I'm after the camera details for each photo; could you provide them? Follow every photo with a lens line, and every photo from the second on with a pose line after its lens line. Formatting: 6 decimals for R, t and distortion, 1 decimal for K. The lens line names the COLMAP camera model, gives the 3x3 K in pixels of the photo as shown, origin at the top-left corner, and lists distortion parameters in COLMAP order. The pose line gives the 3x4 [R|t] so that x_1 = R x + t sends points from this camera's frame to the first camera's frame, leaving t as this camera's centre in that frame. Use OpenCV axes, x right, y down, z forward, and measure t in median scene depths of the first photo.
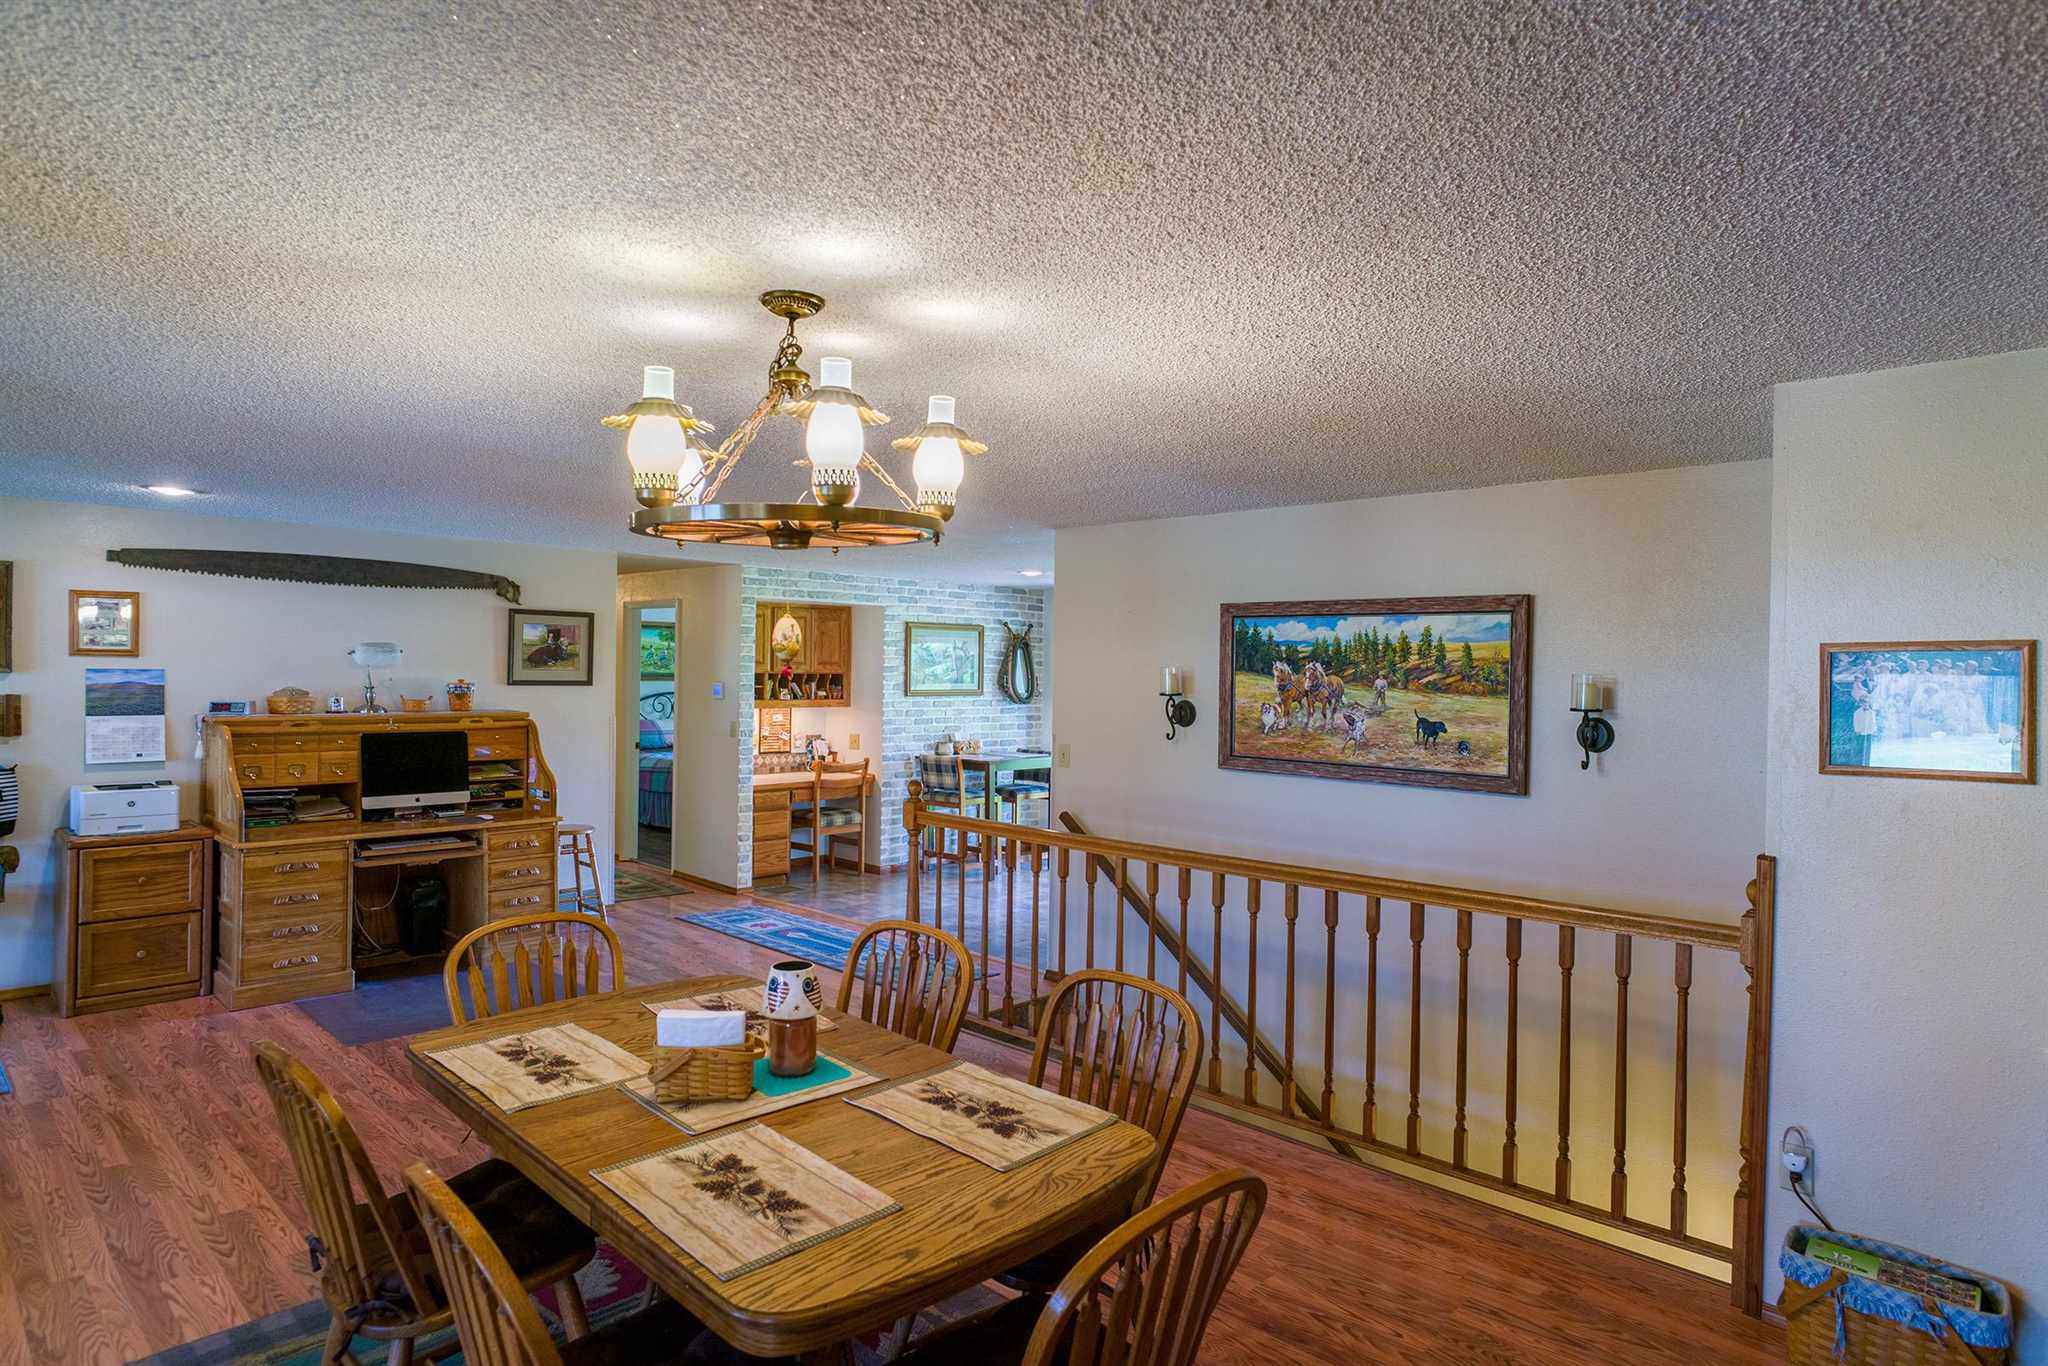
lens RADIAL K [[1126.9, 0, 1022.3], [0, 1126.9, 675.0], [0, 0, 1]] dist [-0.000574, -0.000125]
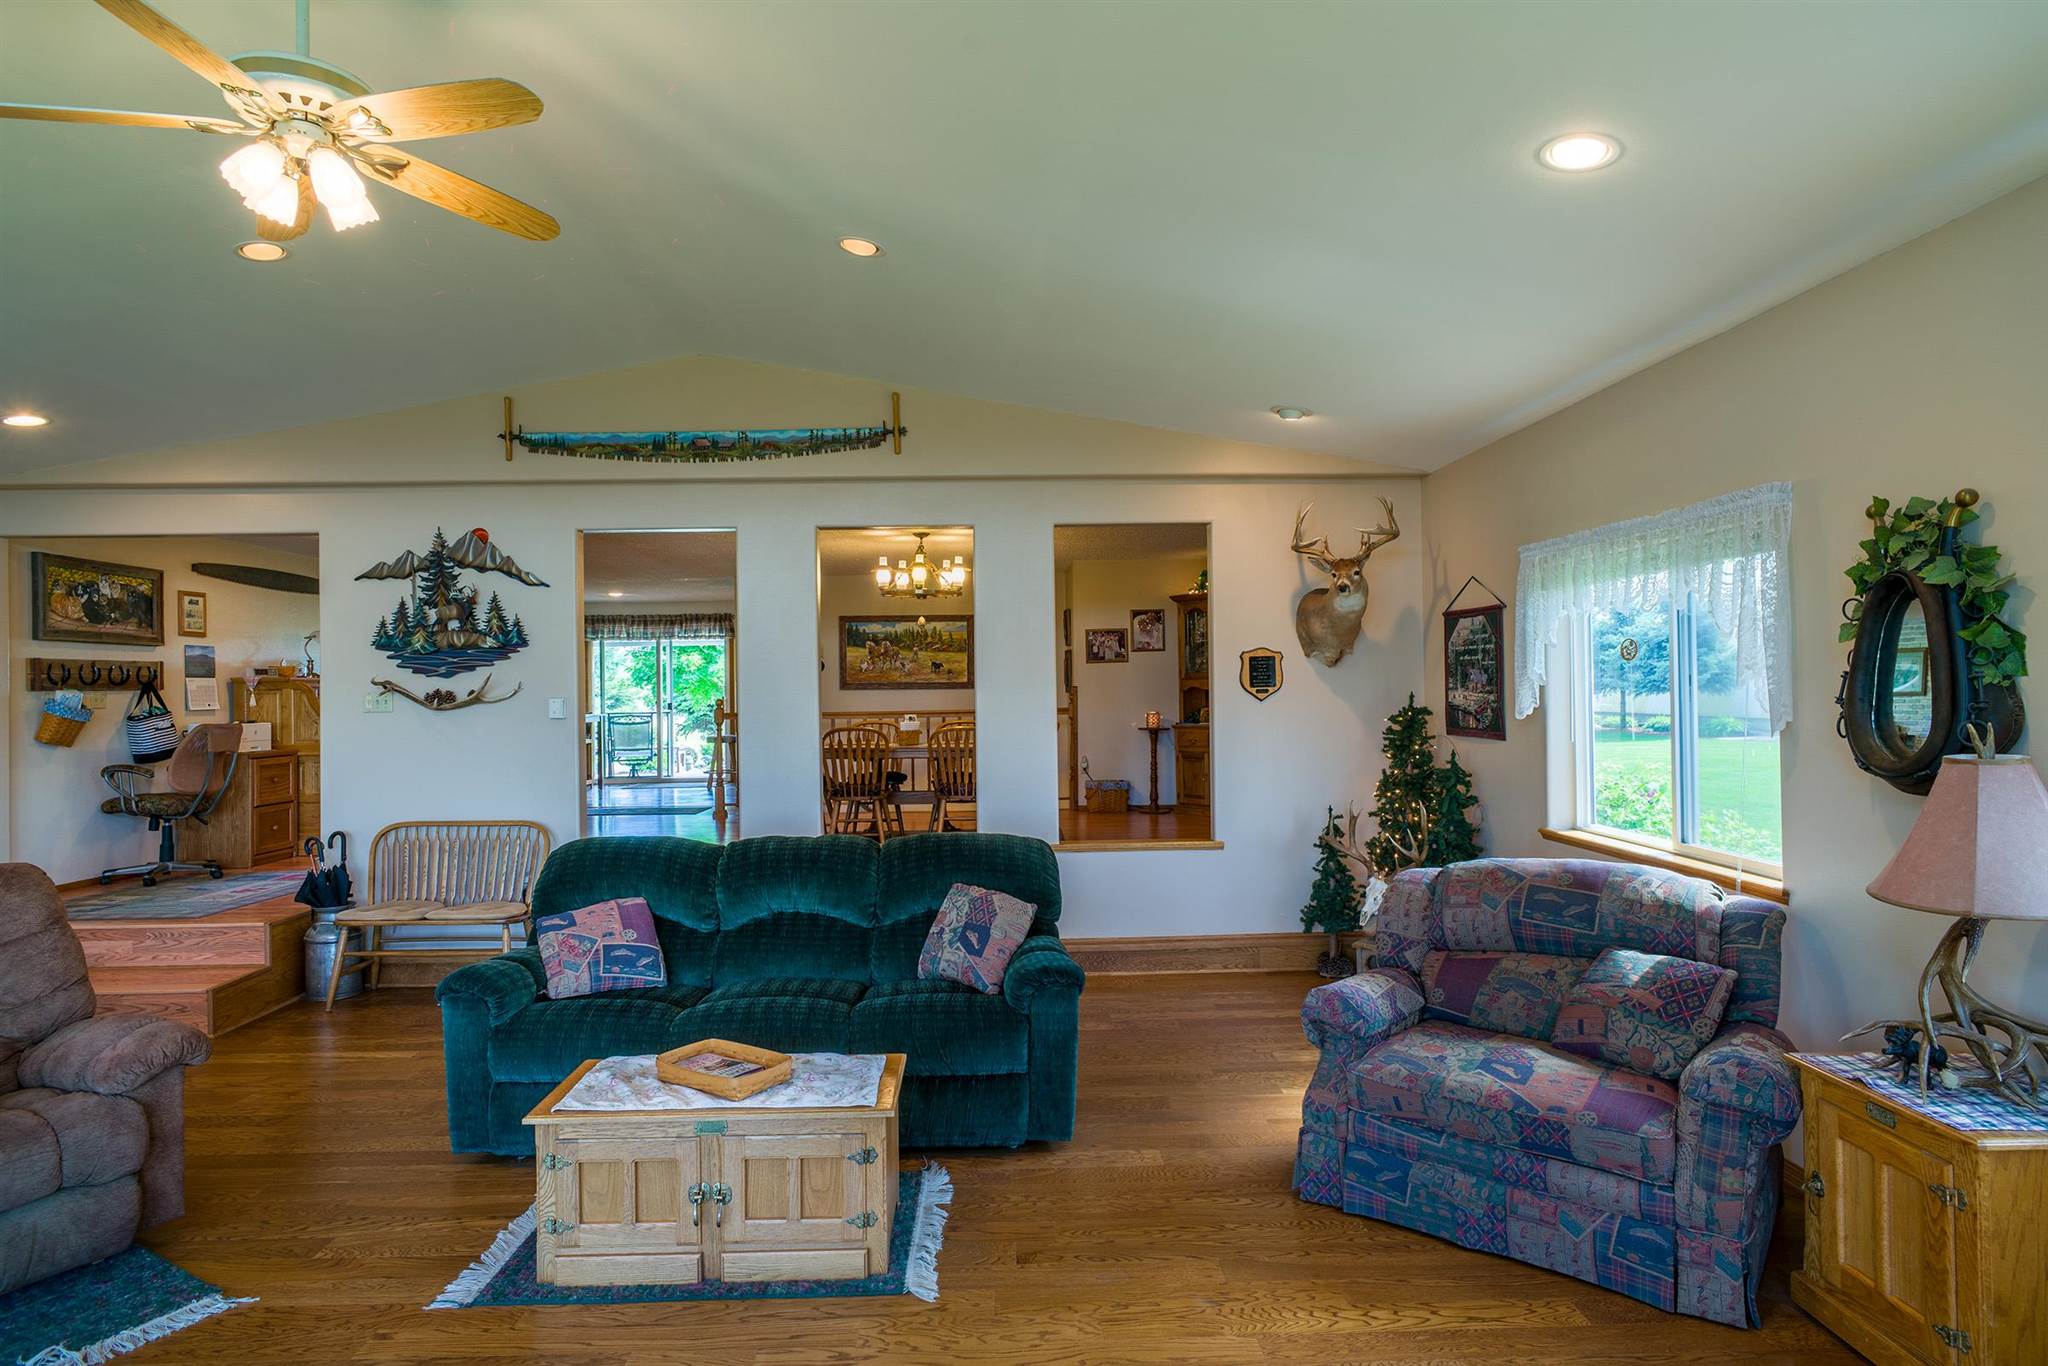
lens RADIAL K [[1126.9, 0, 1025.0], [0, 1126.9, 680.2], [0, 0, 1]] dist [-0.000574, -0.000125]
pose [[0.700601, -0.021464, 0.713230, -1.251980], [0.027027, 0.999628, 0.003534, 0.071852], [-0.713041, 0.016800, 0.700921, -0.889141]]
